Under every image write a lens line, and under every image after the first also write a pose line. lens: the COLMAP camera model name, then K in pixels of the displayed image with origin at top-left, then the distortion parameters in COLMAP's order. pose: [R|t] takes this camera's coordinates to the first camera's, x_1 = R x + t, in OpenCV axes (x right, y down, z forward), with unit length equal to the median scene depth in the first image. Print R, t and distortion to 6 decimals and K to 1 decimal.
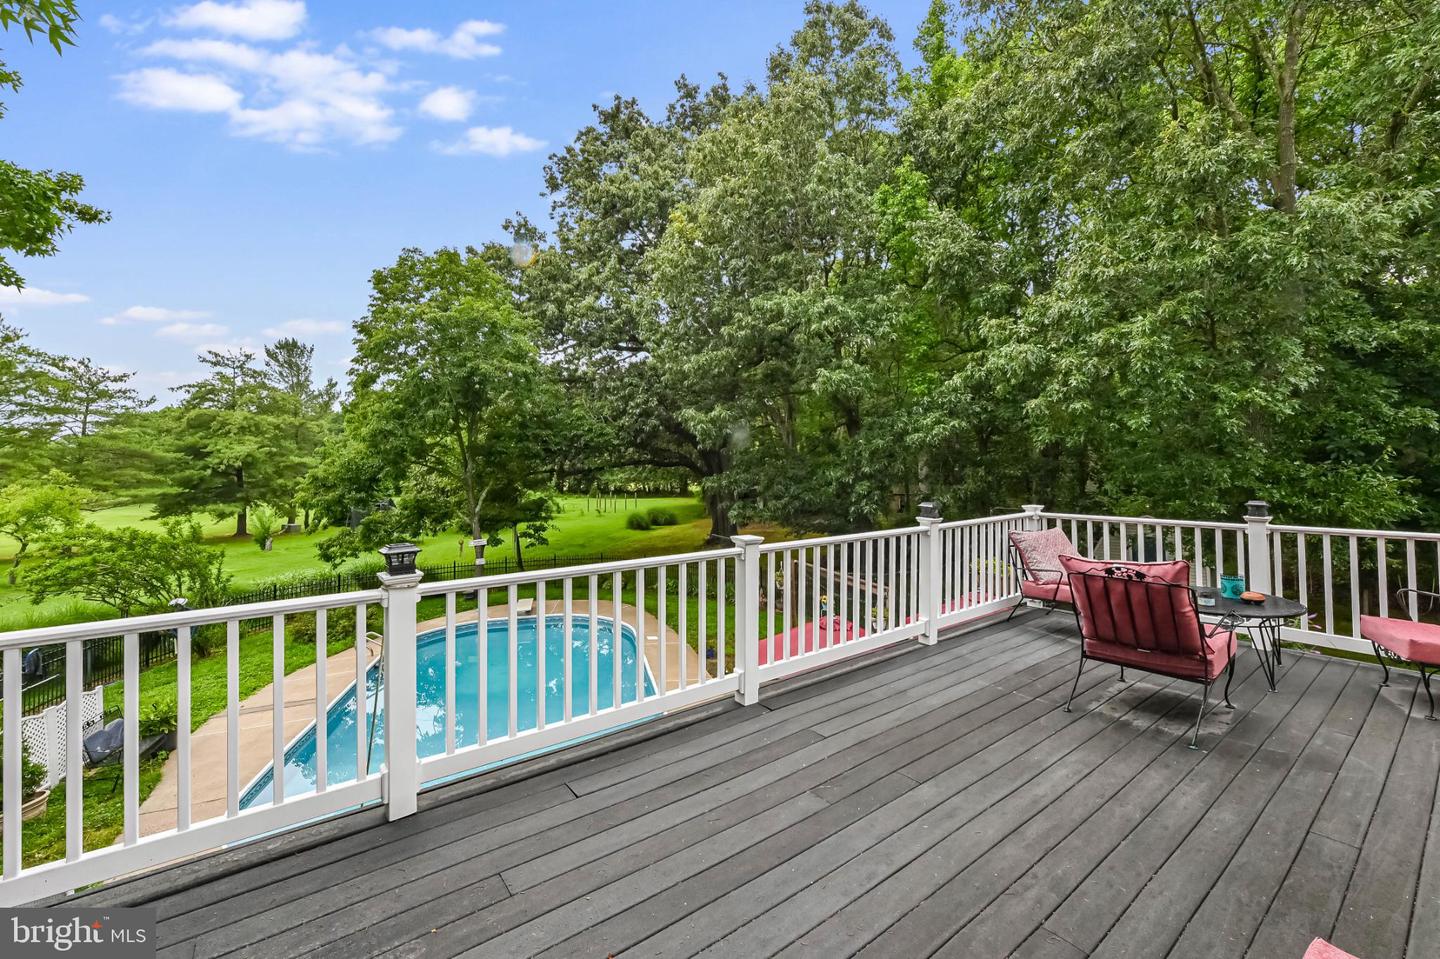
lens RADIAL K [[568.6, 0, 736.6], [0, 568.6, 462.2], [0, 0, 1]] dist [-0.003955, -0.000754]
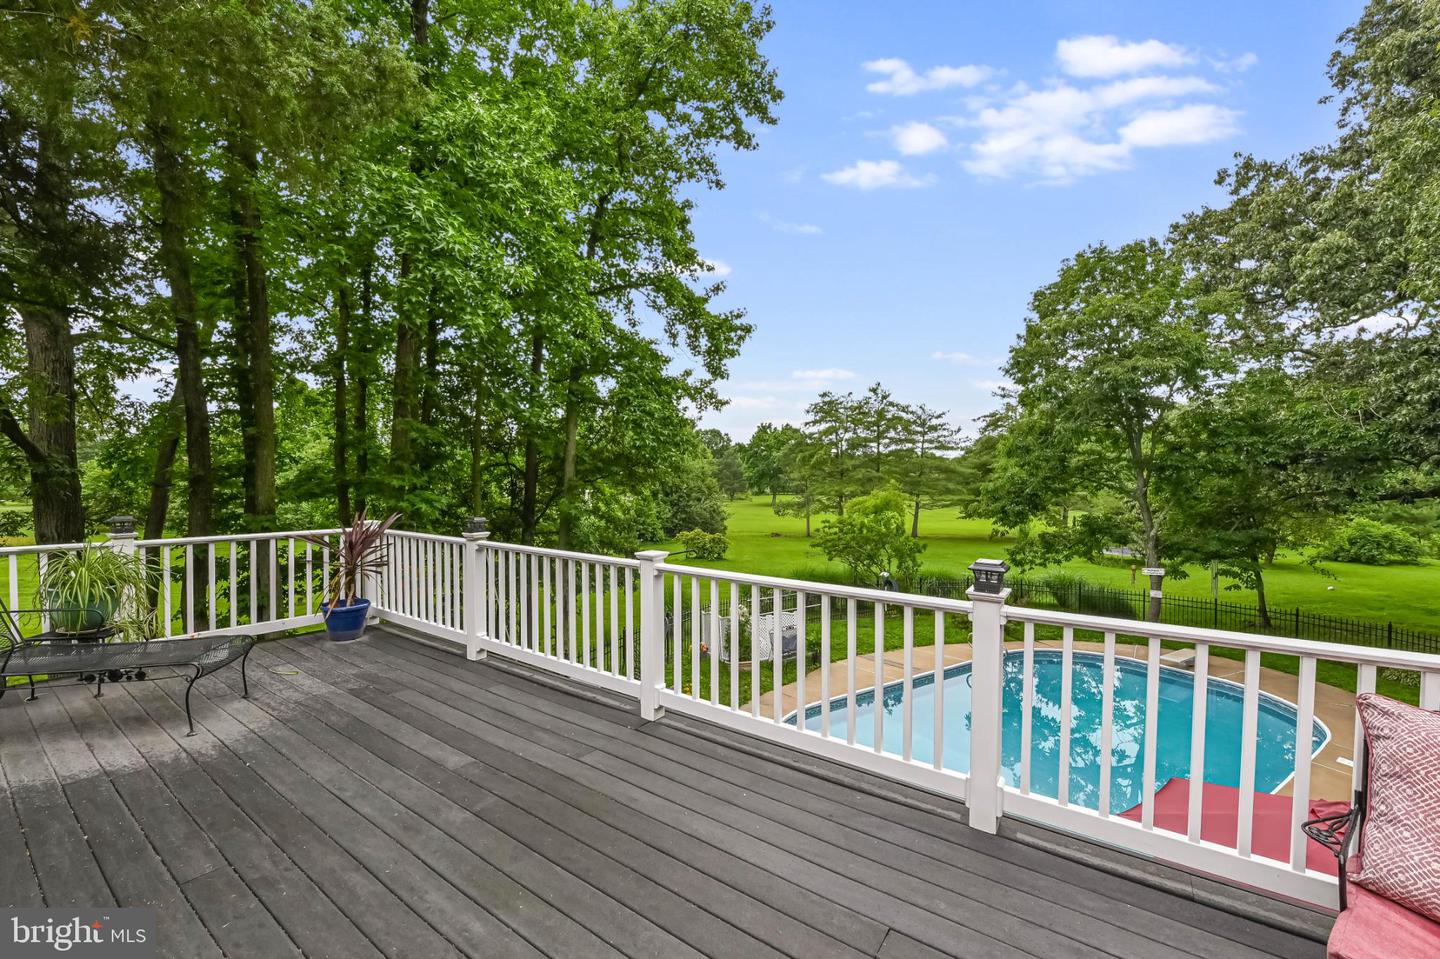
lens RADIAL K [[568.6, 0, 740.1], [0, 568.6, 499.9], [0, 0, 1]] dist [-0.003955, -0.000754]
pose [[0.328778, 0.048403, -0.943166, 0.344342], [-0.012235, 0.998820, 0.046994, -0.002465], [0.944328, -0.003911, 0.328982, 0.284376]]
